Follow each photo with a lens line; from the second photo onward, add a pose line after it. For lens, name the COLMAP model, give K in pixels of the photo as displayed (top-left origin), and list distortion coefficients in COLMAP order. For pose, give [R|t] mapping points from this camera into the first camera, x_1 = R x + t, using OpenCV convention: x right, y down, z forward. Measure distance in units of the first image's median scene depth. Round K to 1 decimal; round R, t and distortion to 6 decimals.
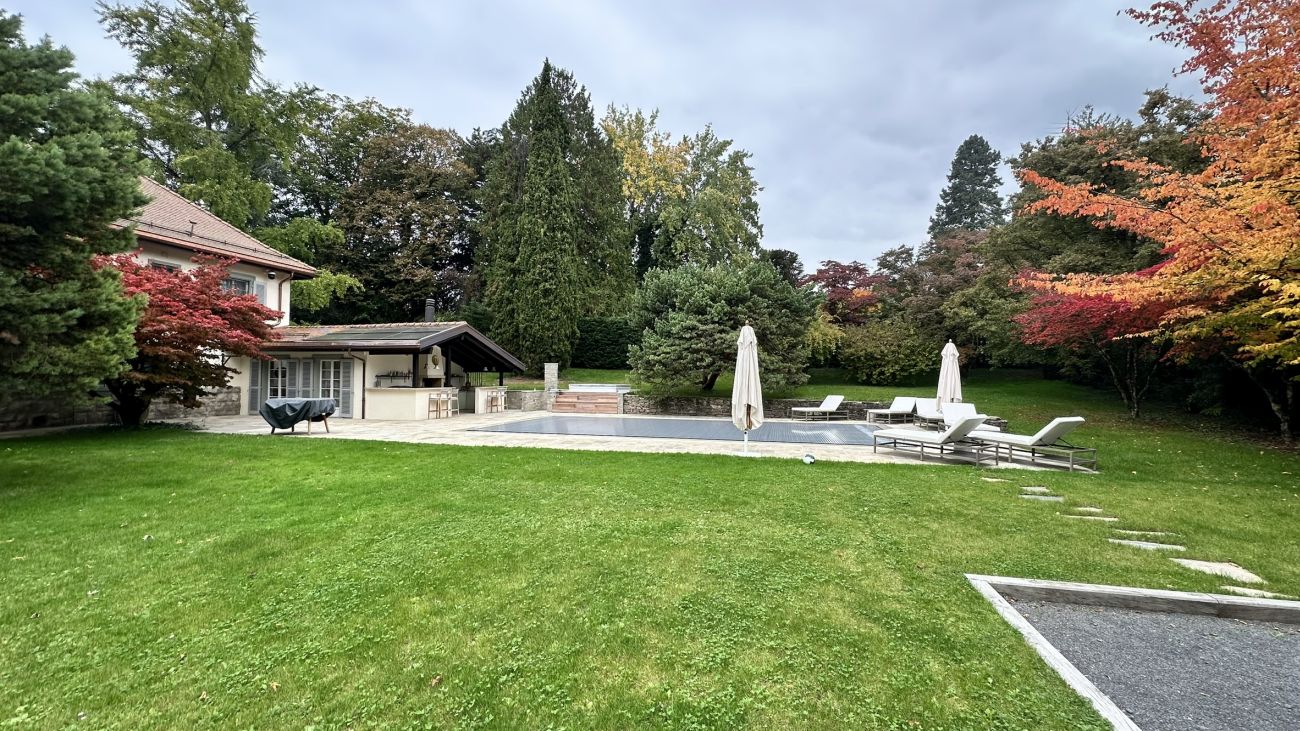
lens RADIAL K [[522.0, 0, 648.9], [0, 522.0, 365.5], [0, 0, 1]] dist [-0.000279, -0.000014]
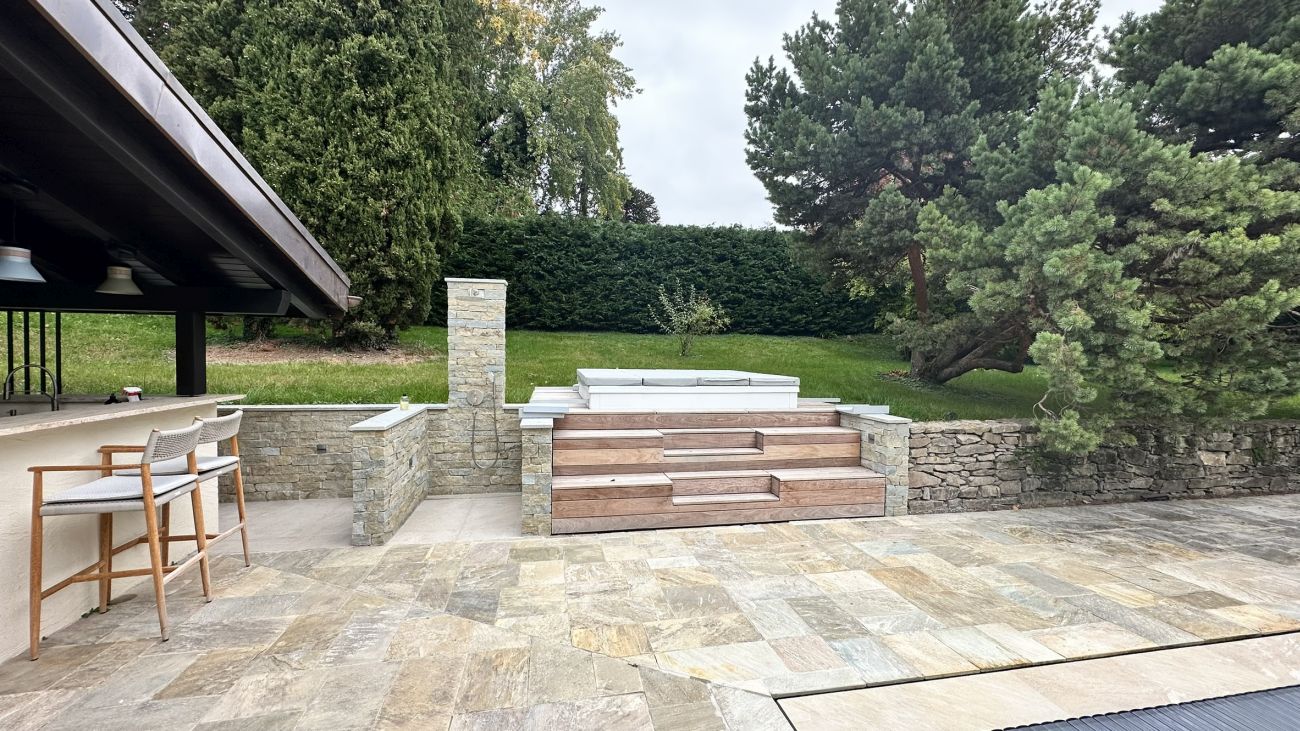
lens RADIAL K [[522.0, 0, 651.4], [0, 522.0, 364.6], [0, 0, 1]] dist [-0.000279, -0.000014]
pose [[0.904165, -0.011639, 0.427026, -0.178758], [-0.011622, 0.998589, 0.051824, 0.017094], [-0.427026, -0.051820, 0.902753, 0.636071]]
